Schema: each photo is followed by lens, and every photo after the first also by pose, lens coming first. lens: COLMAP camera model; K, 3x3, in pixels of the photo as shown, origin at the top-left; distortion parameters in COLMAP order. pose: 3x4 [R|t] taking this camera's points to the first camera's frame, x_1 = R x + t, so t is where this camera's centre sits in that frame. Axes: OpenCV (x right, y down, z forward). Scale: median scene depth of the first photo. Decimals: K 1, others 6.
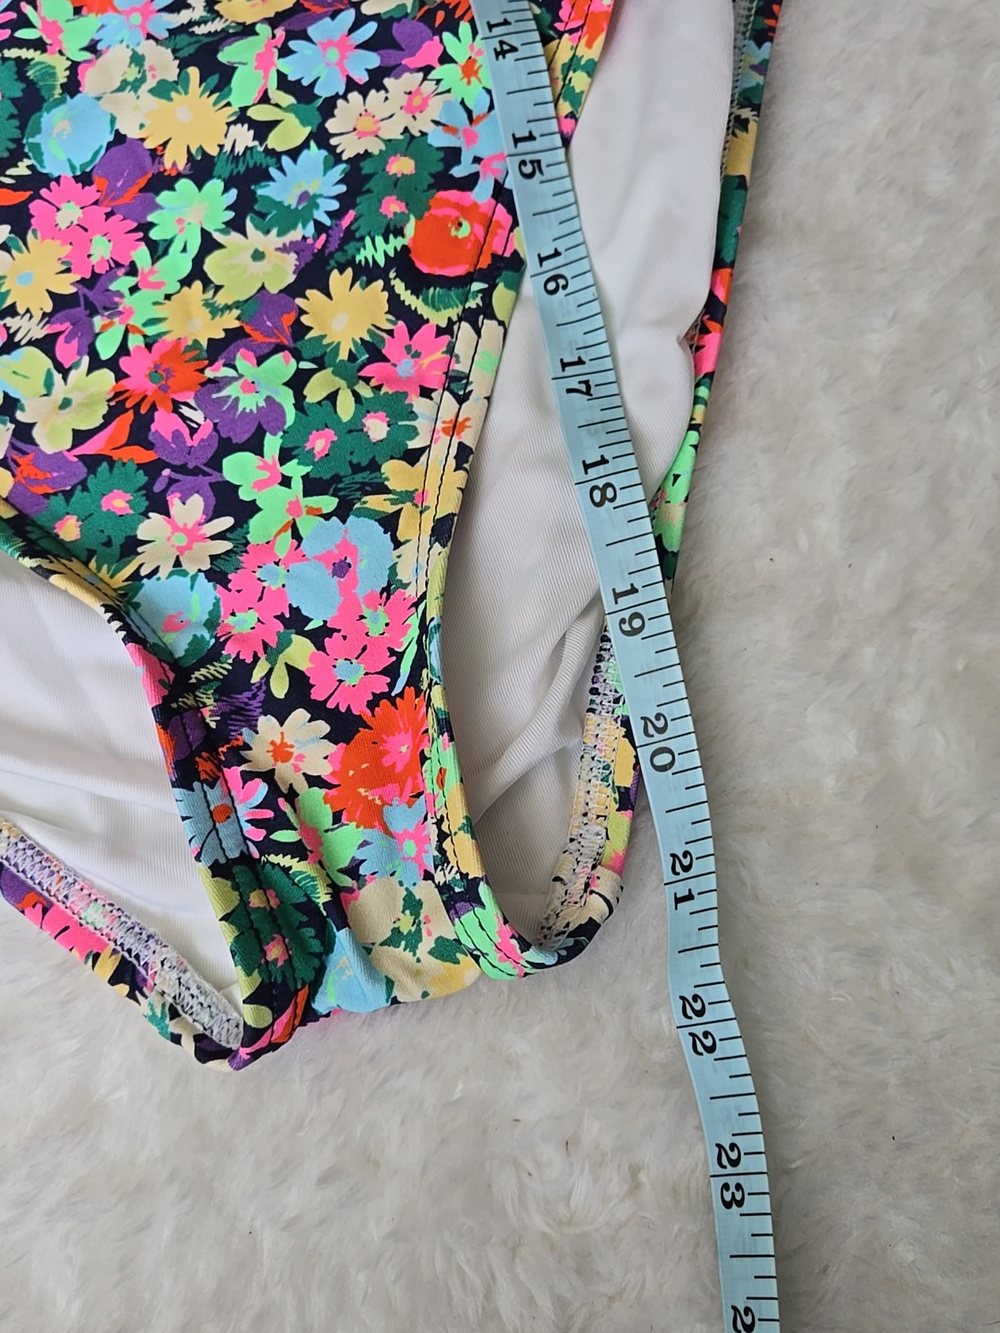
lens RADIAL K [[1525.4, 0, 469.0], [0, 1525.4, 738.1], [0, 0, 1]] dist [0.030581, 0.000000]
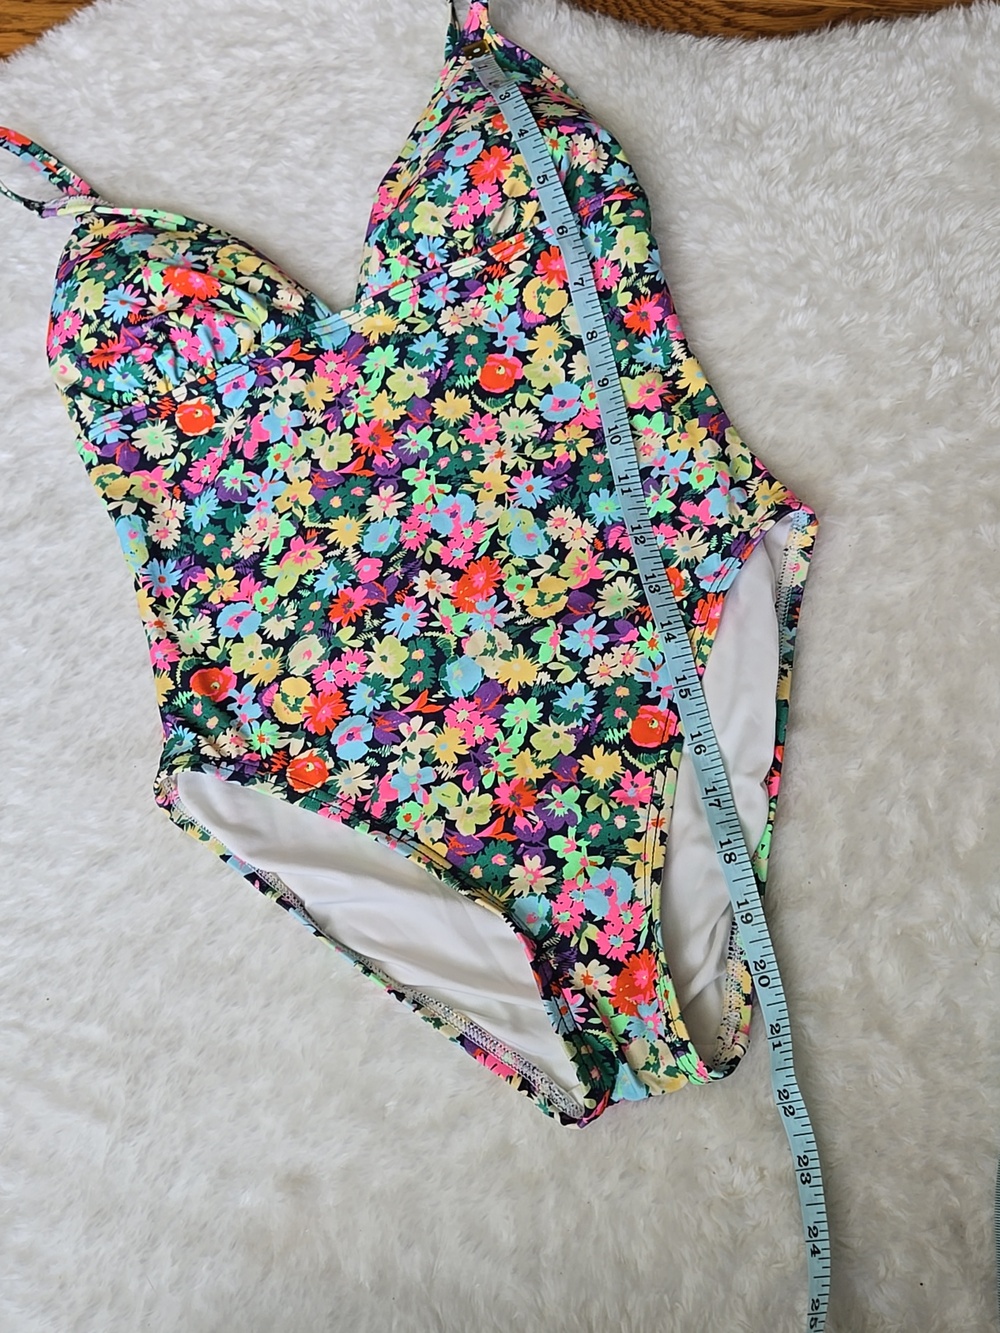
lens RADIAL K [[1525.4, 0, 461.3], [0, 1525.4, 698.7], [0, 0, 1]] dist [0.030581, 0.000000]
pose [[0.998770, -0.034548, -0.035561, -0.205934], [0.031762, 0.996592, -0.076135, -0.225172], [0.038070, 0.074912, 0.996463, -1.184007]]
